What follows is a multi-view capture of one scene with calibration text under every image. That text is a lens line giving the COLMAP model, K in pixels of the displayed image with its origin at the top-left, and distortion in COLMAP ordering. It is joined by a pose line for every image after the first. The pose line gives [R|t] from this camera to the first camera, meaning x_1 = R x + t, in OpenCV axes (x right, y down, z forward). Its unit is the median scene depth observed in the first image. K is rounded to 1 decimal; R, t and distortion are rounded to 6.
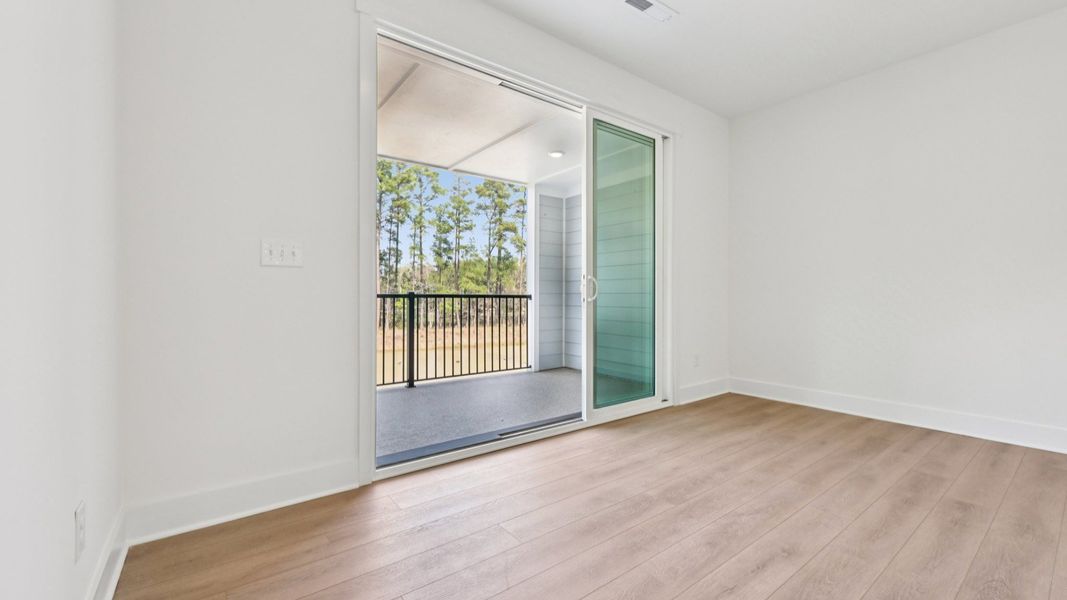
lens RADIAL K [[432.7, 0, 541.6], [0, 432.7, 299.5], [0, 0, 1]] dist [0.002245, 0.000143]
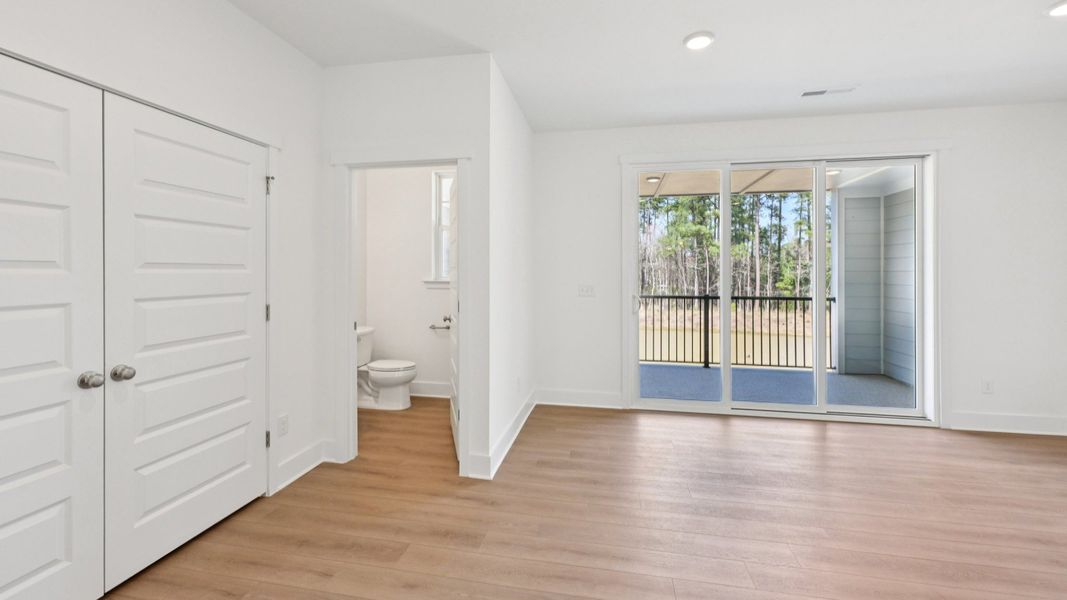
lens RADIAL K [[432.7, 0, 535.2], [0, 432.7, 298.9], [0, 0, 1]] dist [0.002245, 0.000143]
pose [[0.666241, 0.043197, -0.744484, 0.333753], [-0.007988, 0.998677, 0.050797, -0.067829], [0.745694, -0.027896, 0.665705, -0.252036]]
